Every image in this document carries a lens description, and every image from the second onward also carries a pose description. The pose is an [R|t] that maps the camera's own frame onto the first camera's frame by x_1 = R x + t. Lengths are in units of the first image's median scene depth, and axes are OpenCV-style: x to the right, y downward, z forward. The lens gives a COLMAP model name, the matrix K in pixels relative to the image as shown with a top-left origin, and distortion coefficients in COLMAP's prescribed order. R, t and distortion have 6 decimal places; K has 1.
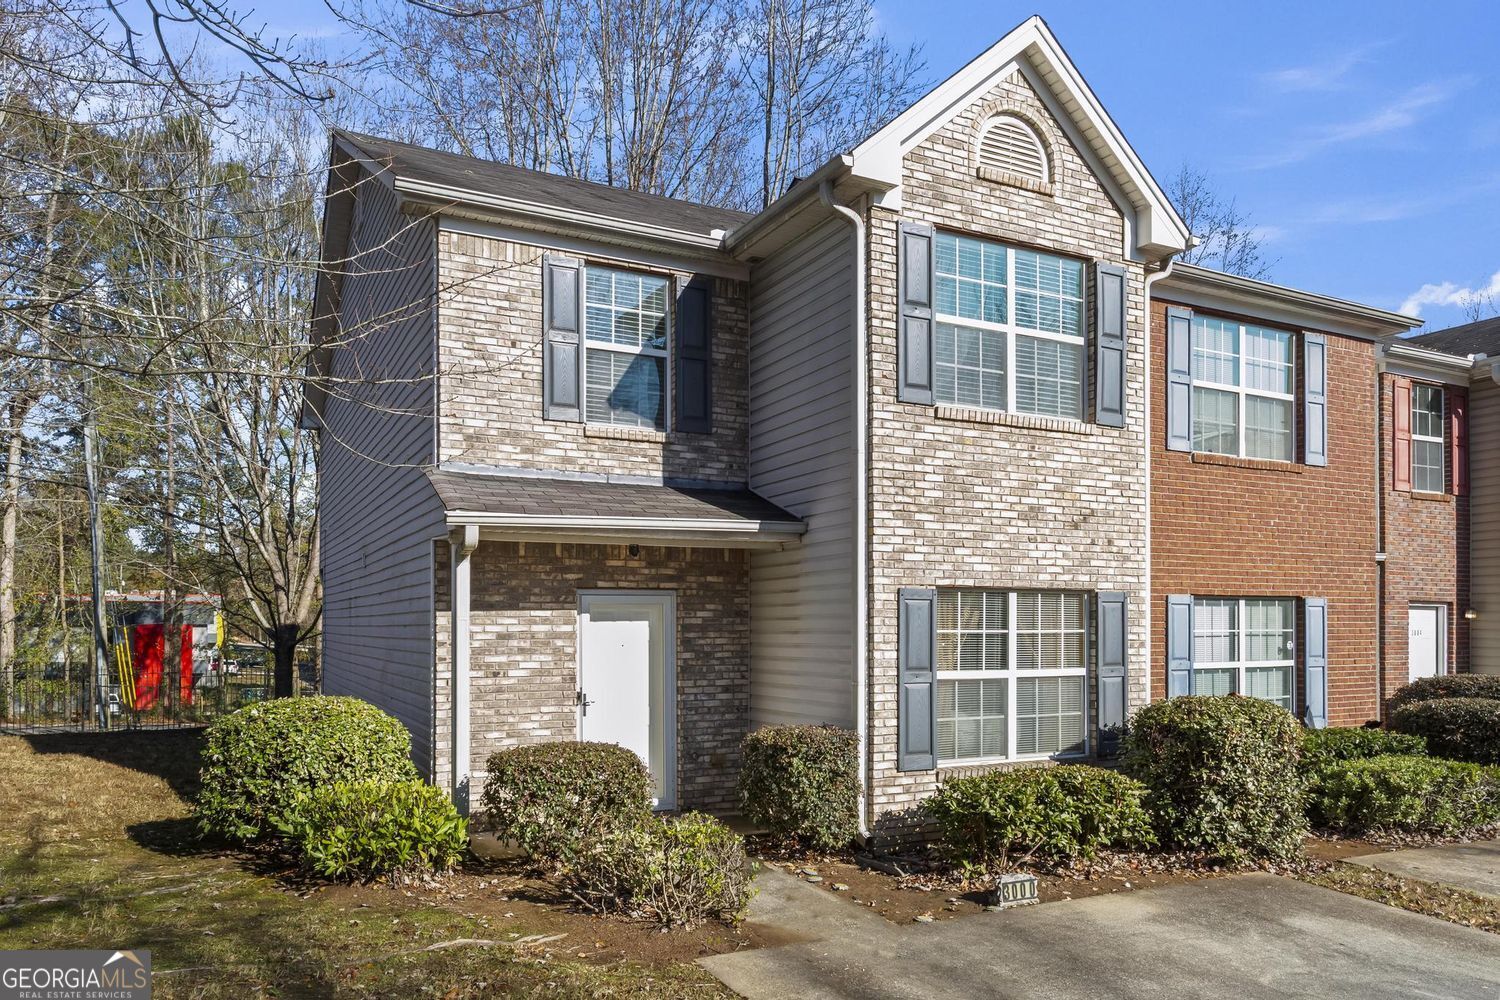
lens RADIAL K [[1022.6, 0, 750.1], [0, 1022.6, 498.2], [0, 0, 1]] dist [0.002678, 0.000668]
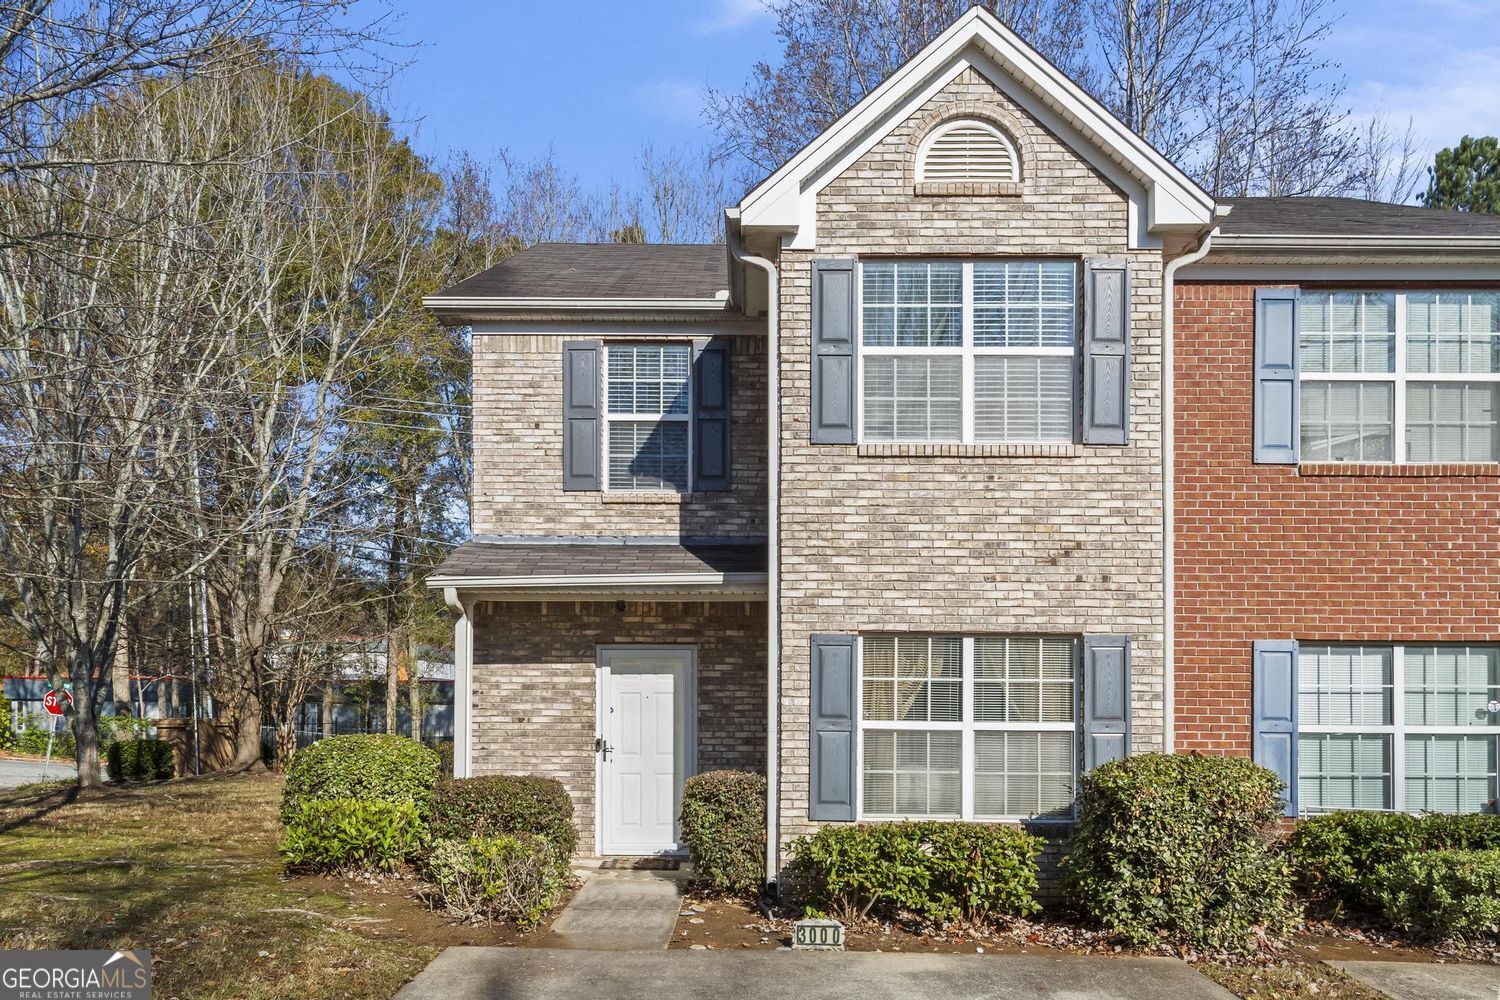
lens RADIAL K [[1137.9, 0, 743.8], [0, 1137.9, 557.2], [0, 0, 1]] dist [0.005866, 0.004427]
pose [[0.884491, -0.054789, -0.463328, 0.540436], [0.049320, 0.998497, -0.023922, 0.033912], [0.463942, -0.001693, 0.885864, 0.003074]]
